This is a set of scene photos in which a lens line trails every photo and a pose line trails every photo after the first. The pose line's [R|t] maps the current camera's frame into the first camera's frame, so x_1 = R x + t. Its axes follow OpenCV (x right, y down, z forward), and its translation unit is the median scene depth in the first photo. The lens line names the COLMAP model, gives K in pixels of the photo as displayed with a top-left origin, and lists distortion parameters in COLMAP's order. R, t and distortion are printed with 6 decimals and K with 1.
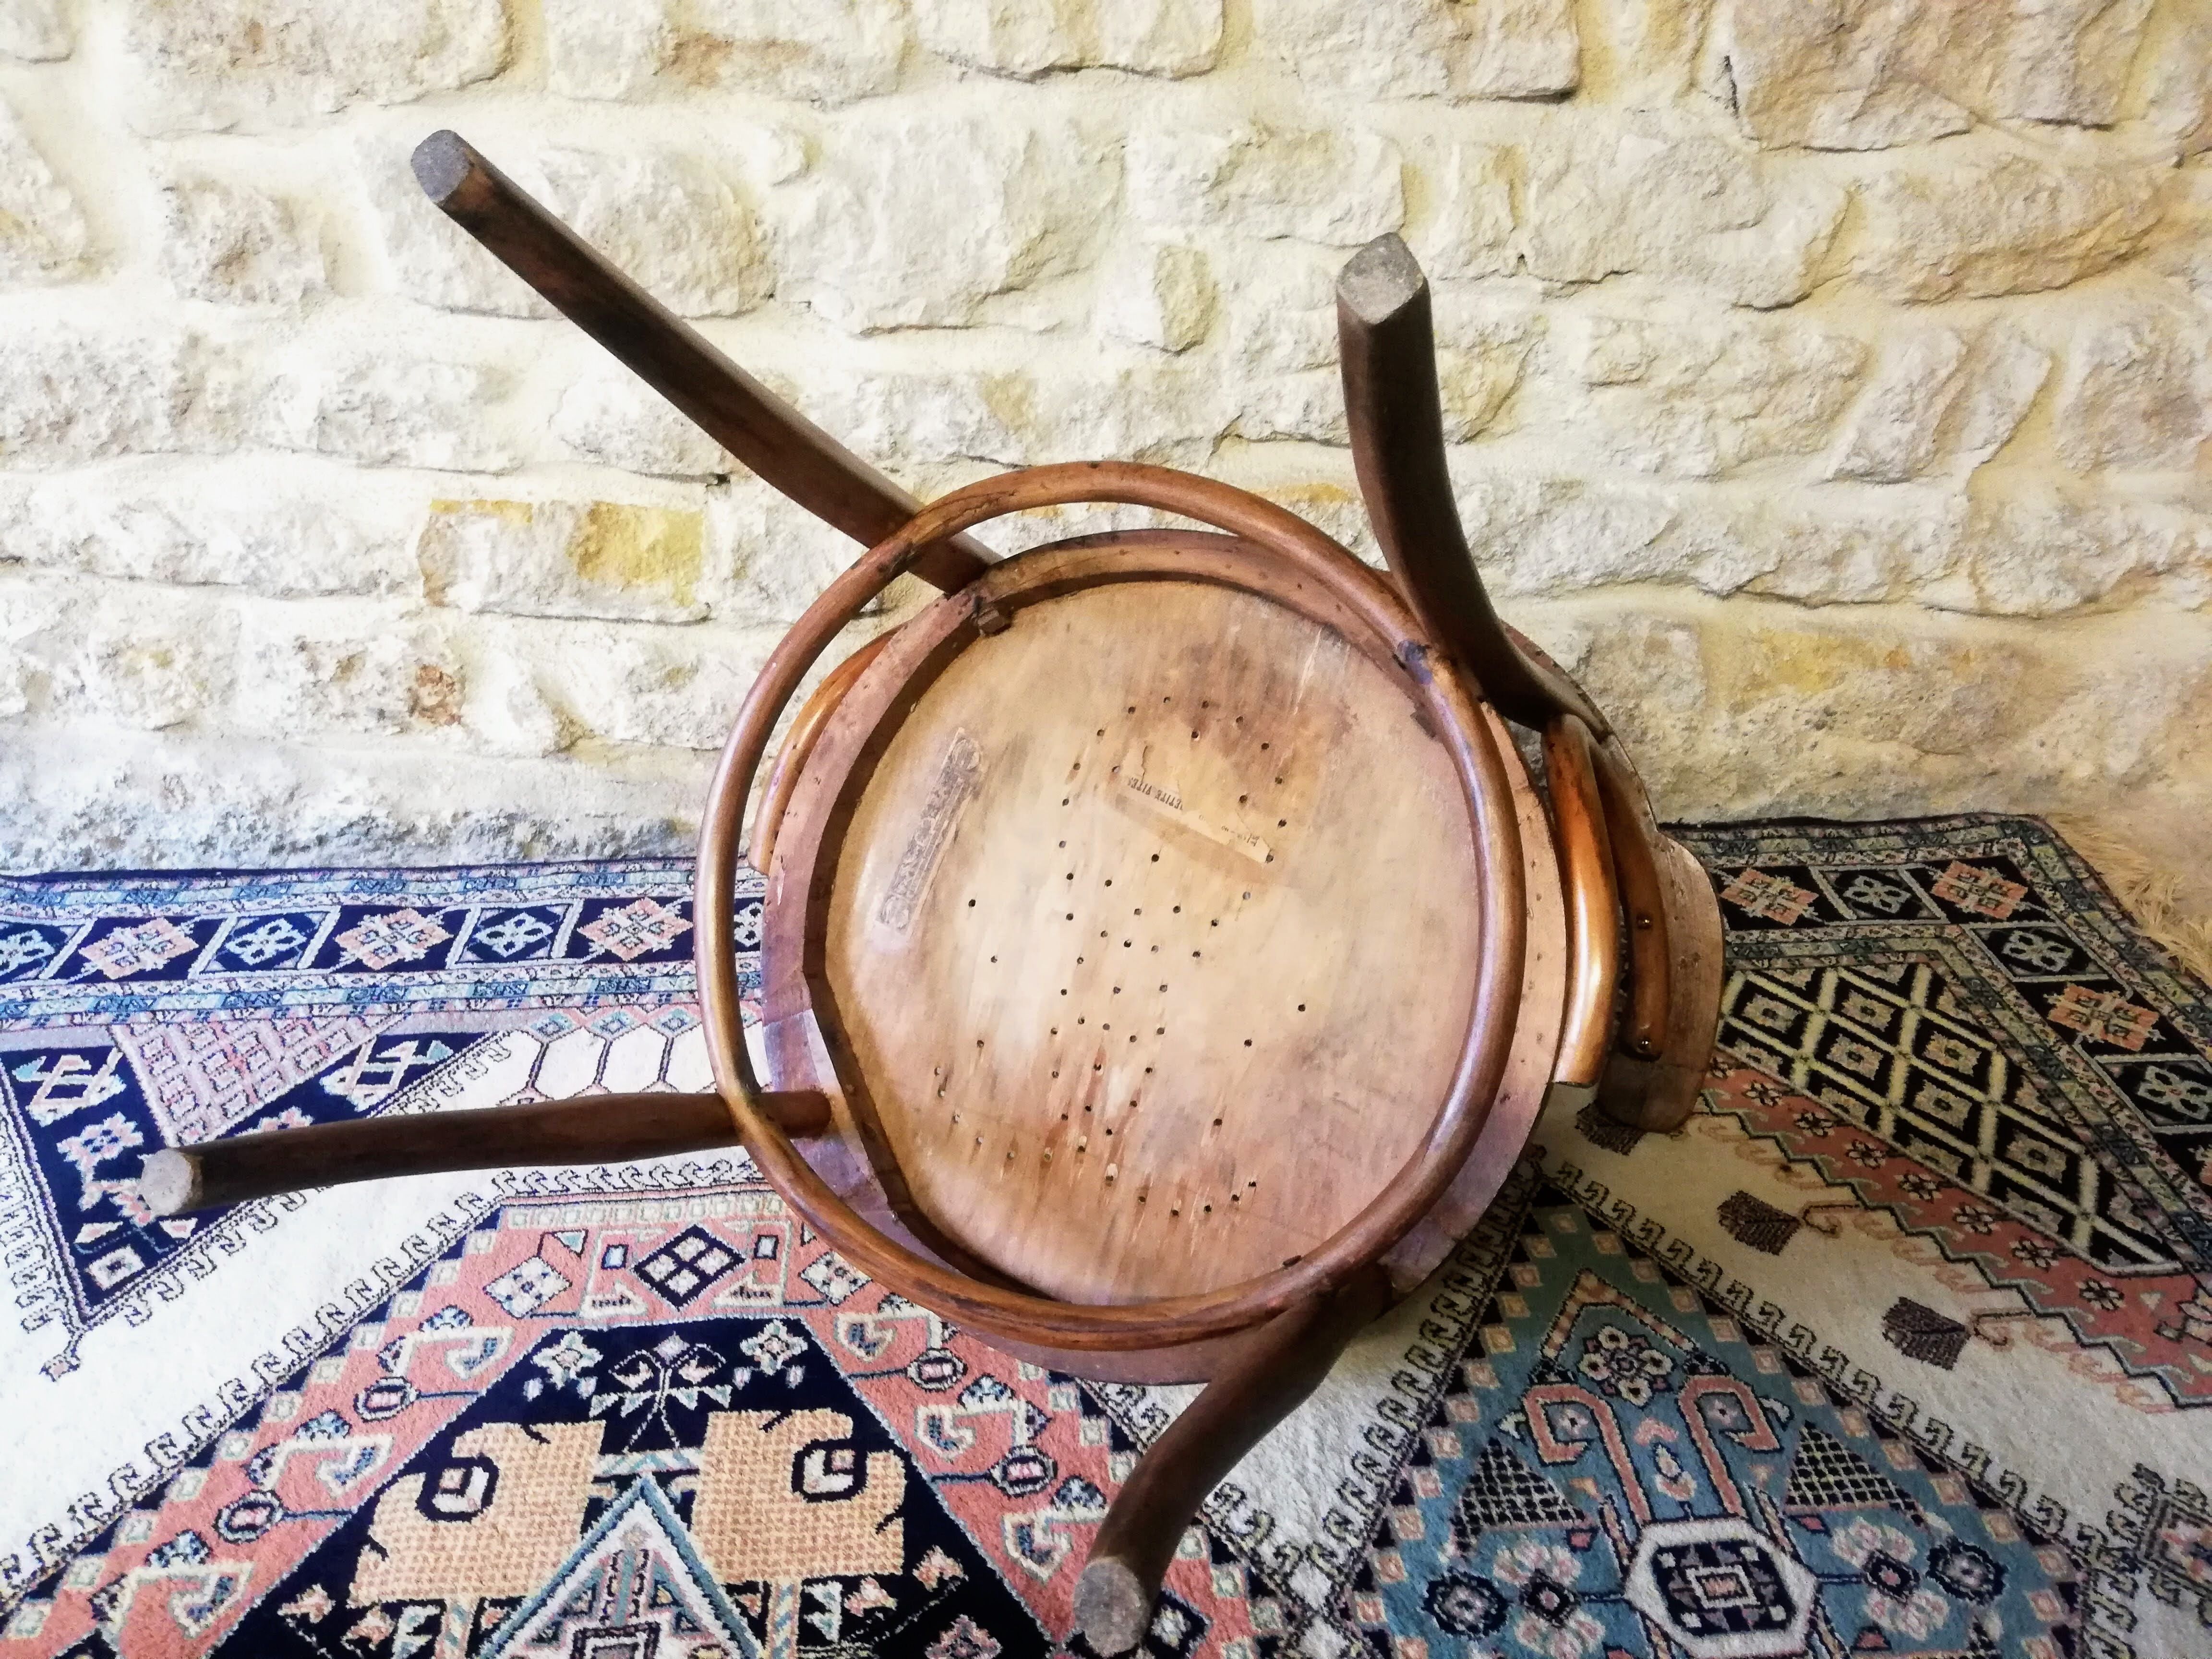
lens RADIAL K [[1712.8, 0, 1110.5], [0, 1712.8, 852.4], [0, 0, 1]] dist [0.043504, -0.075054]
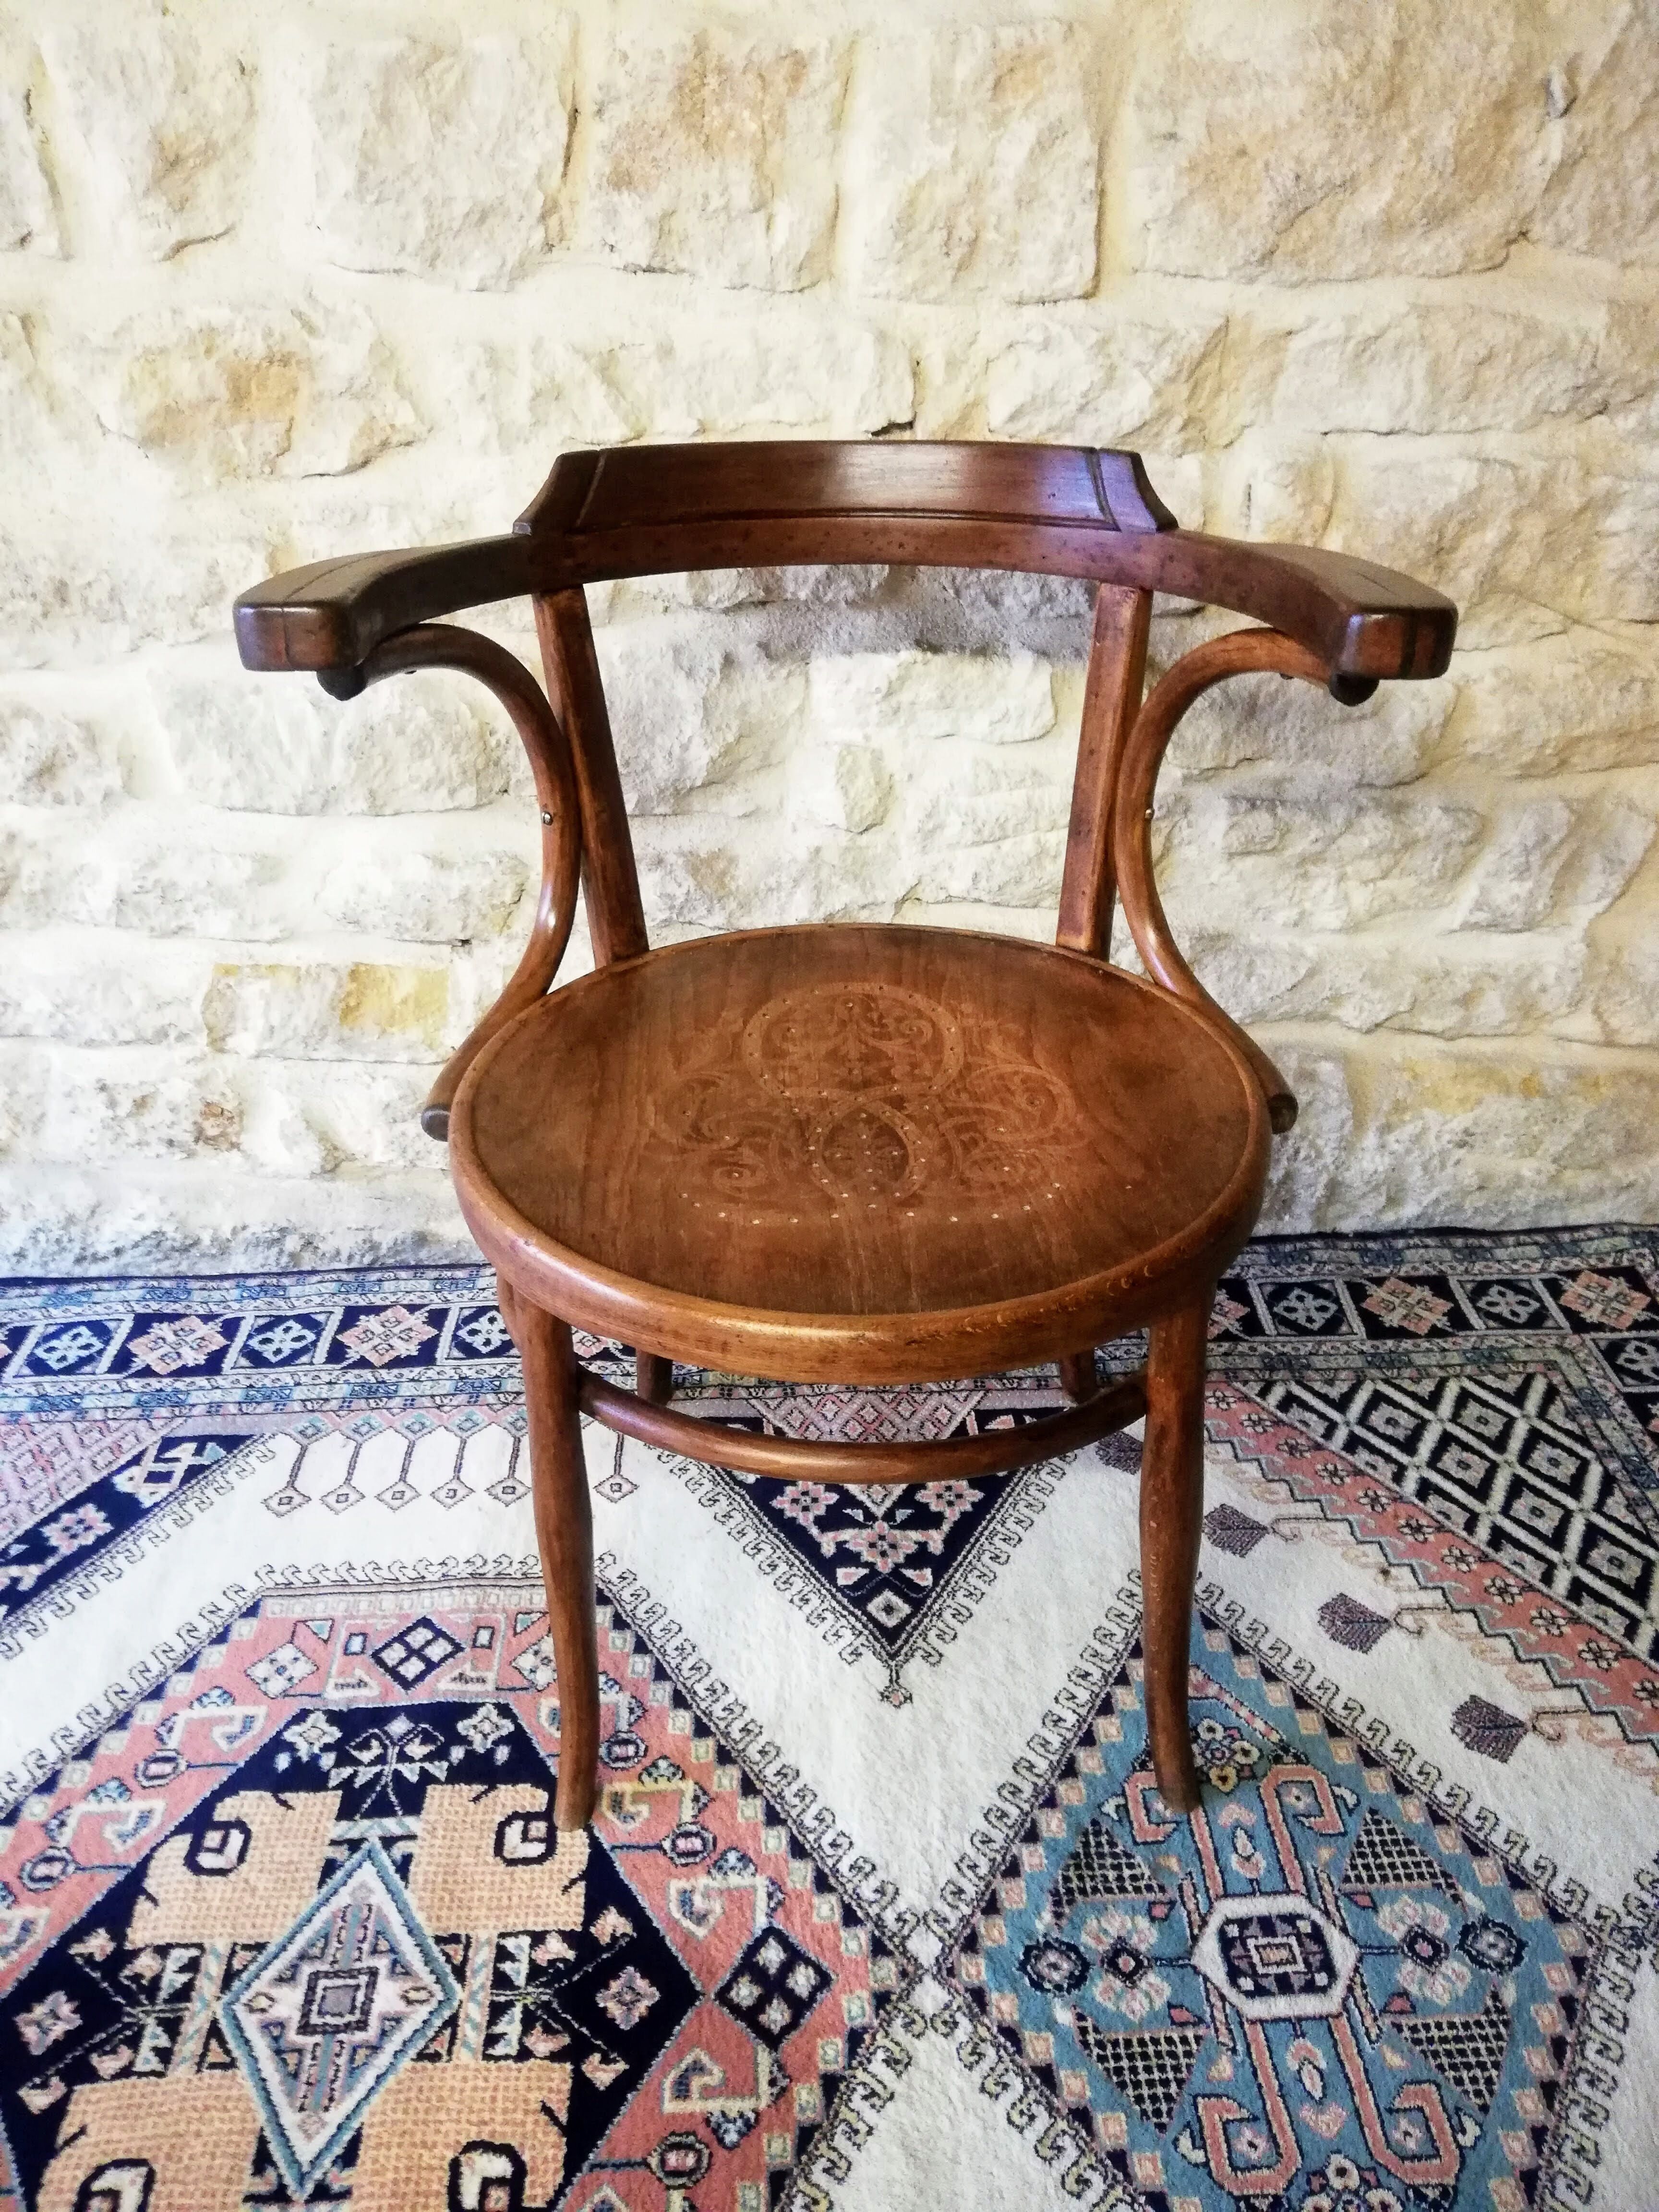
lens RADIAL K [[1712.8, 0, 824.6], [0, 1712.8, 1124.9], [0, 0, 1]] dist [0.043504, -0.075054]
pose [[0.998832, -0.001200, -0.048310, 0.072351], [0.000420, 0.999870, -0.016140, -0.081572], [0.048323, 0.016101, 0.998702, -0.132249]]
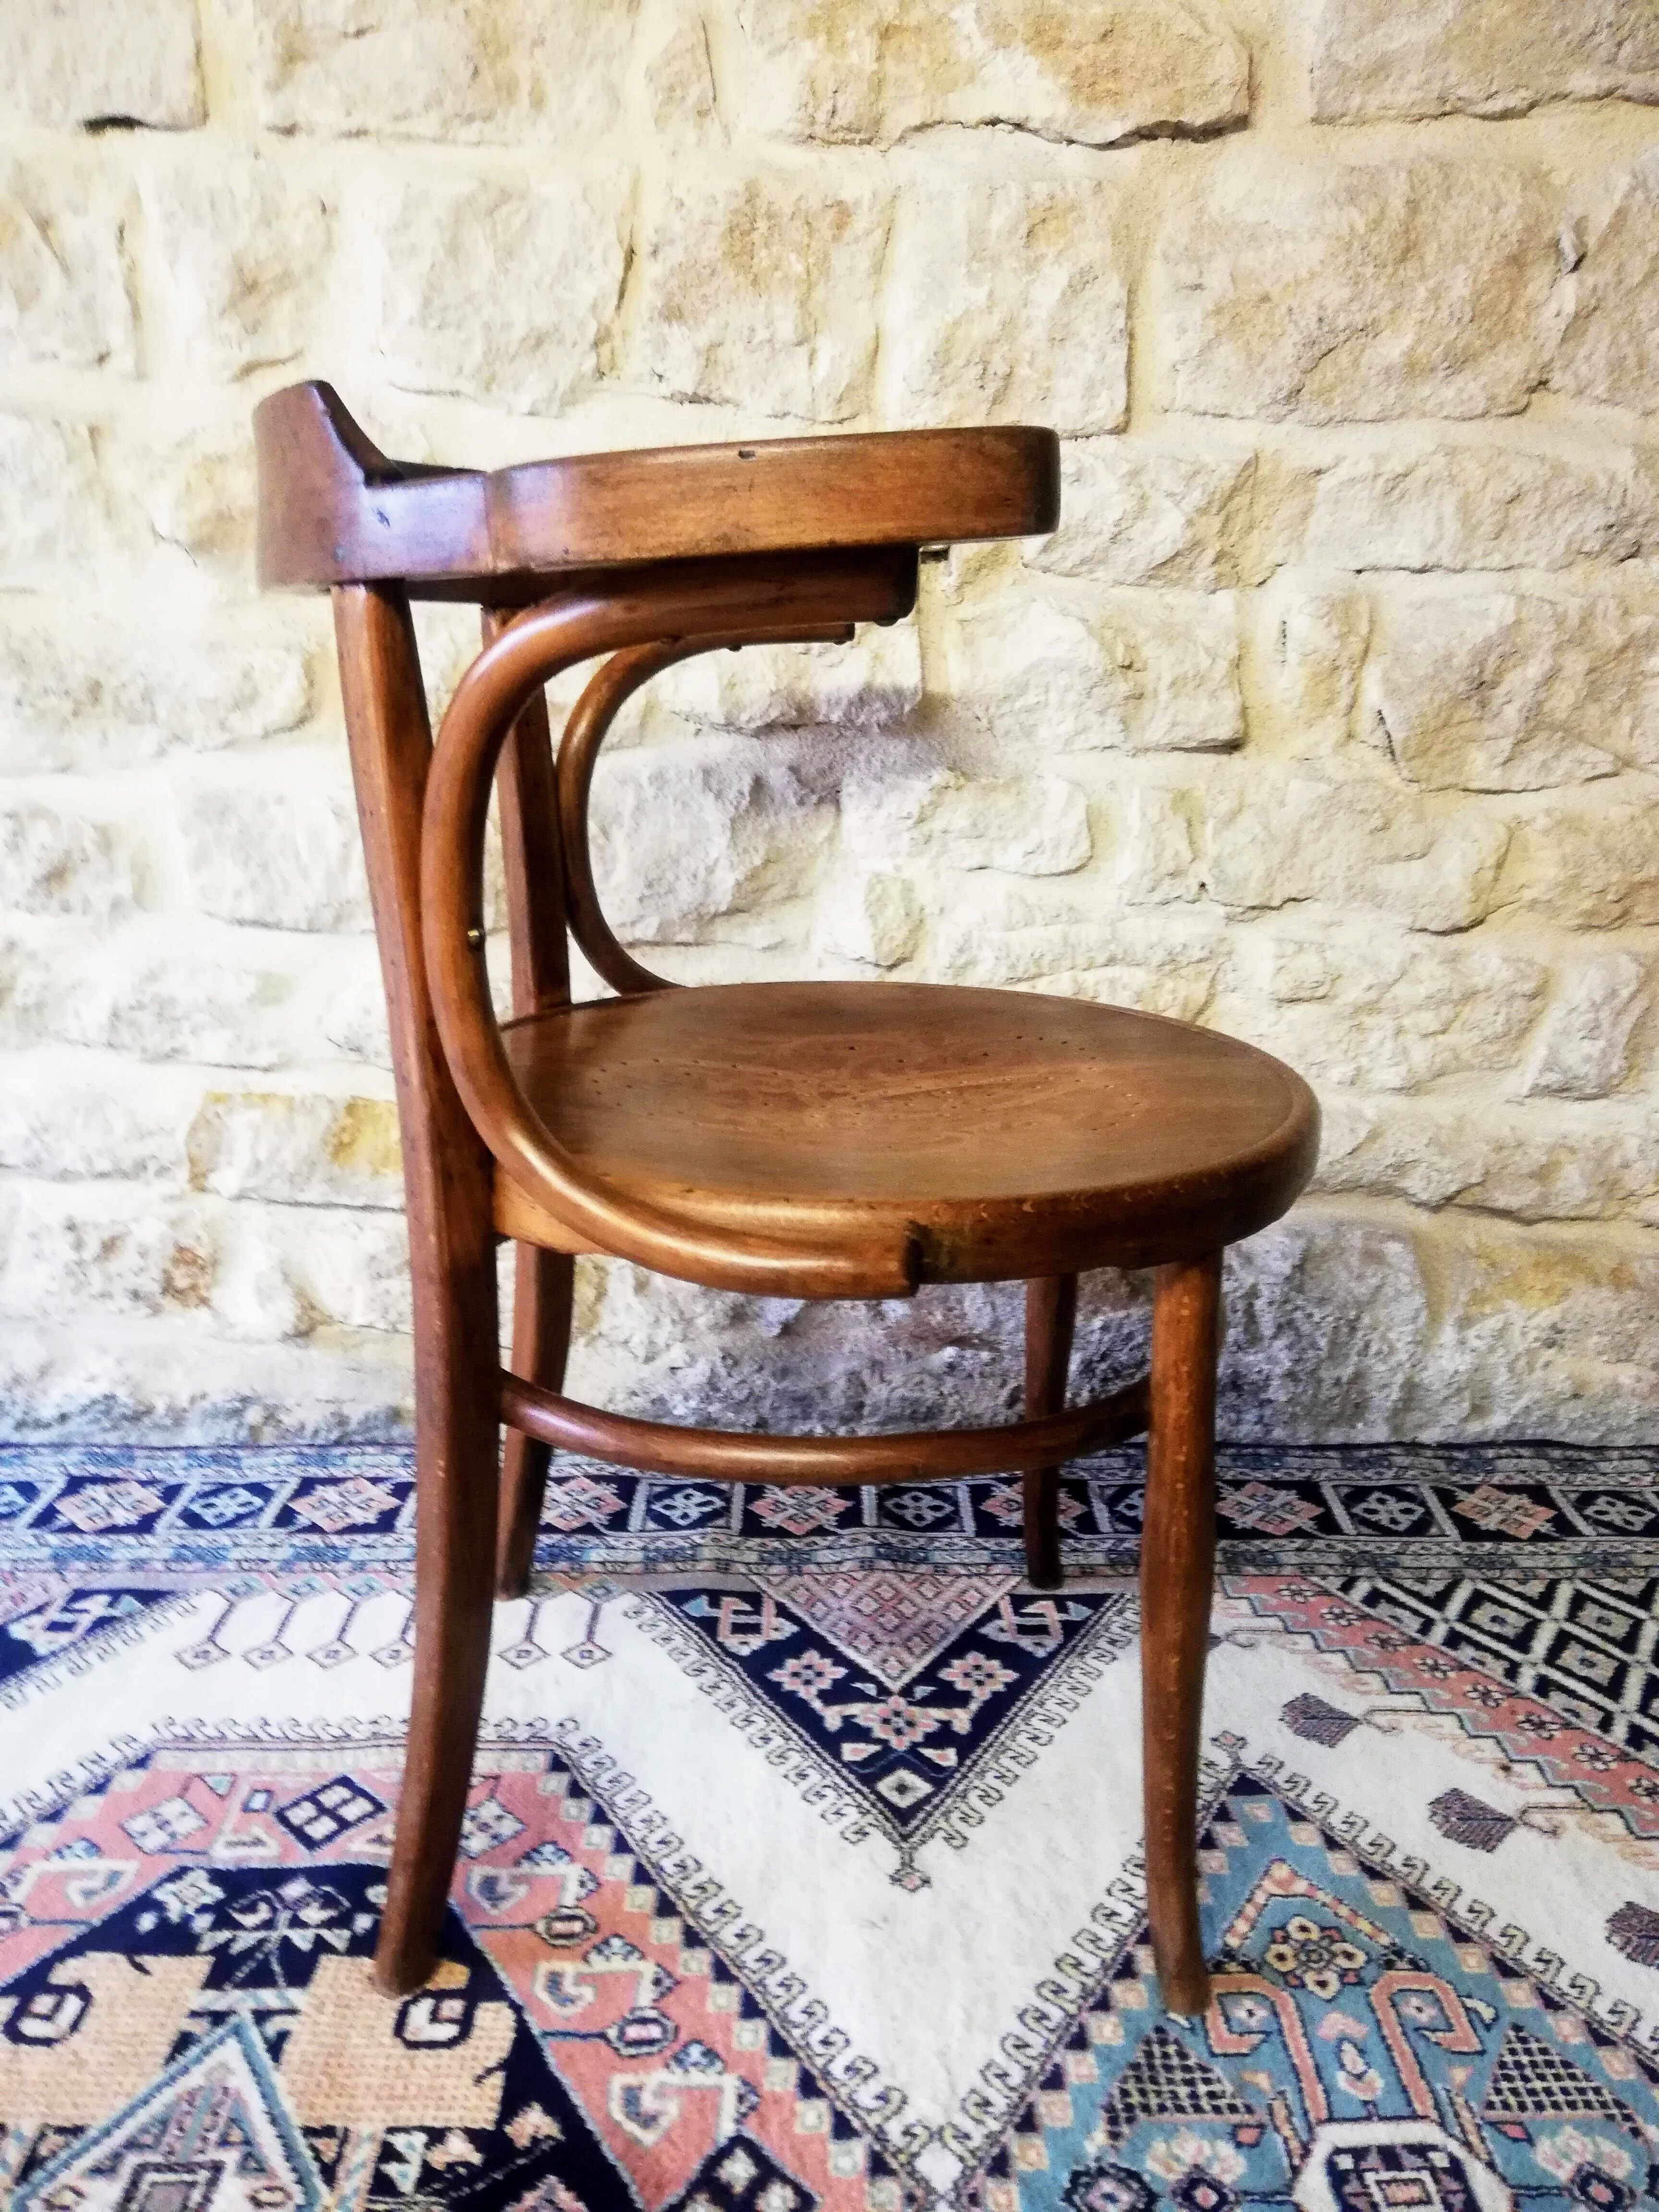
lens RADIAL K [[1712.8, 0, 821.8], [0, 1712.8, 1099.4], [0, 0, 1]] dist [0.043504, -0.075054]
pose [[0.997283, 0.009981, -0.072983, 0.078970], [-0.030343, 0.958479, -0.283545, 0.100923], [0.067123, 0.284989, 0.956178, -0.015519]]
